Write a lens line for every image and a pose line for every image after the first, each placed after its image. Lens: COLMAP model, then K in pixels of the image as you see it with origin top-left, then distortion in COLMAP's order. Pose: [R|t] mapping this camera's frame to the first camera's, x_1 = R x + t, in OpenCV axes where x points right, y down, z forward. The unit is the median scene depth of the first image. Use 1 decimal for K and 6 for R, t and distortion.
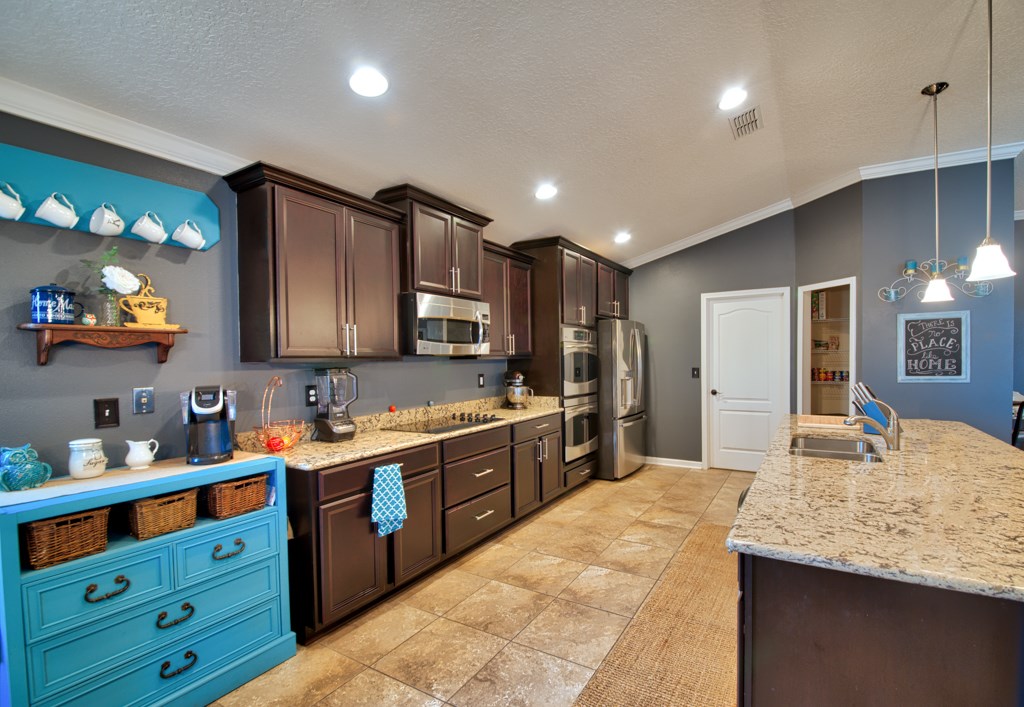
lens RADIAL K [[480.9, 0, 554.8], [0, 480.9, 367.4], [0, 0, 1]] dist [-0.004537, -0.000856]
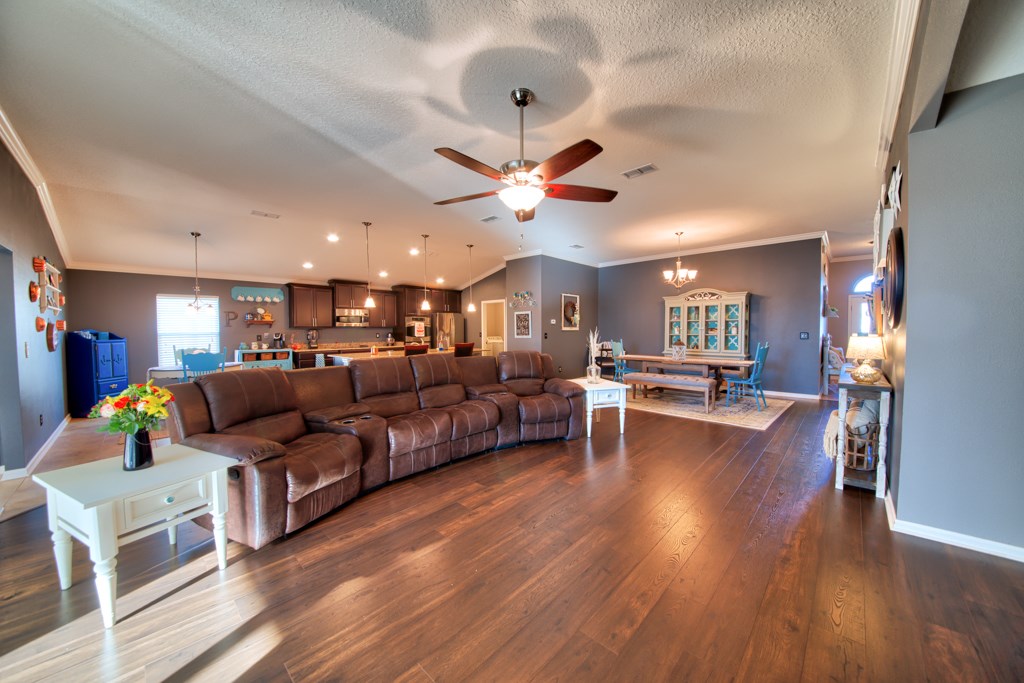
lens RADIAL K [[367.0, 0, 512.0], [0, 367.0, 341.5], [0, 0, 1]] dist [-0.001441, -0.000039]
pose [[0.966199, 0.016613, -0.257261, 2.183656], [-0.012787, 0.999781, 0.016537, 0.032455], [0.257479, -0.012688, 0.966201, -1.692714]]
